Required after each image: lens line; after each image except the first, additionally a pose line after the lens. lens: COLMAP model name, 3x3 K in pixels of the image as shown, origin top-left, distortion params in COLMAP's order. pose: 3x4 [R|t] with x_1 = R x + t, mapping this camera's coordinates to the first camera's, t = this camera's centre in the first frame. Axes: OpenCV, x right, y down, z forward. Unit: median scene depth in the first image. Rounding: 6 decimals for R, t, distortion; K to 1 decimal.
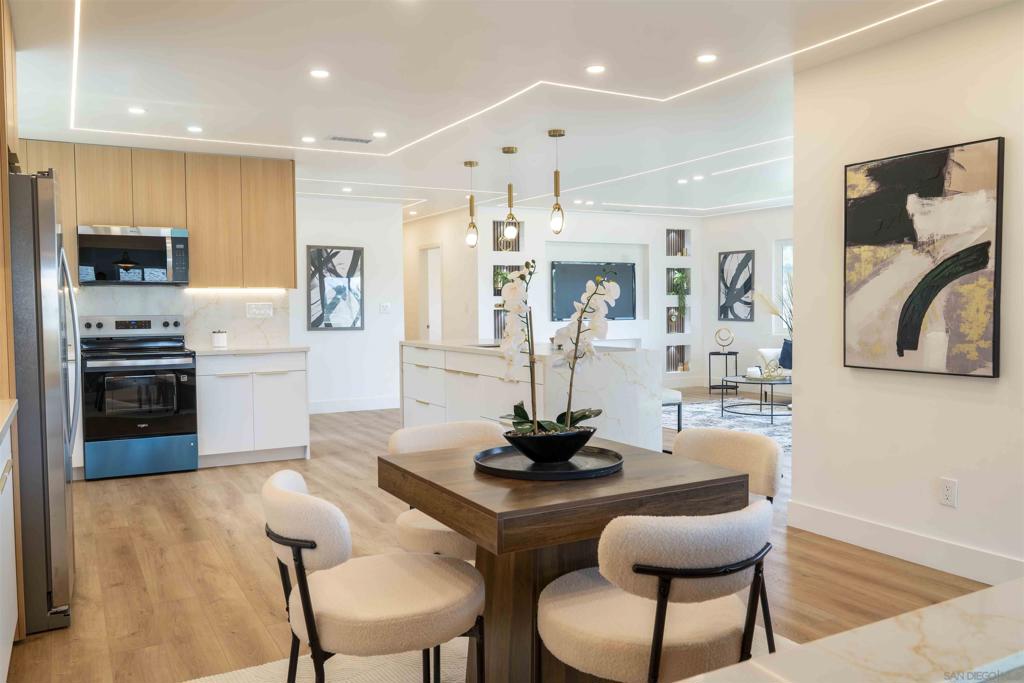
lens RADIAL K [[811.6, 0, 512.3], [0, 811.6, 339.6], [0, 0, 1]] dist [0.004974, 0.001557]
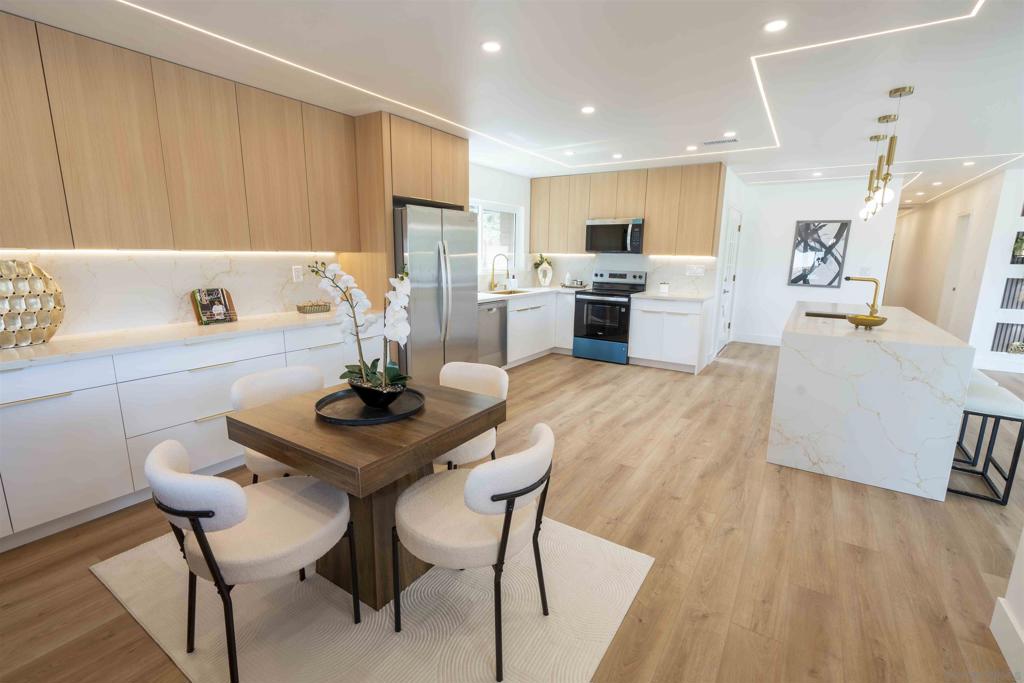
lens RADIAL K [[456.2, 0, 511.8], [0, 456.2, 345.0], [0, 0, 1]] dist [0.003448, 0.000489]
pose [[0.466162, 0.190044, -0.864046, 0.304757], [-0.055960, 0.981034, 0.185584, -0.041555], [0.882928, -0.038161, 0.467955, 0.323228]]
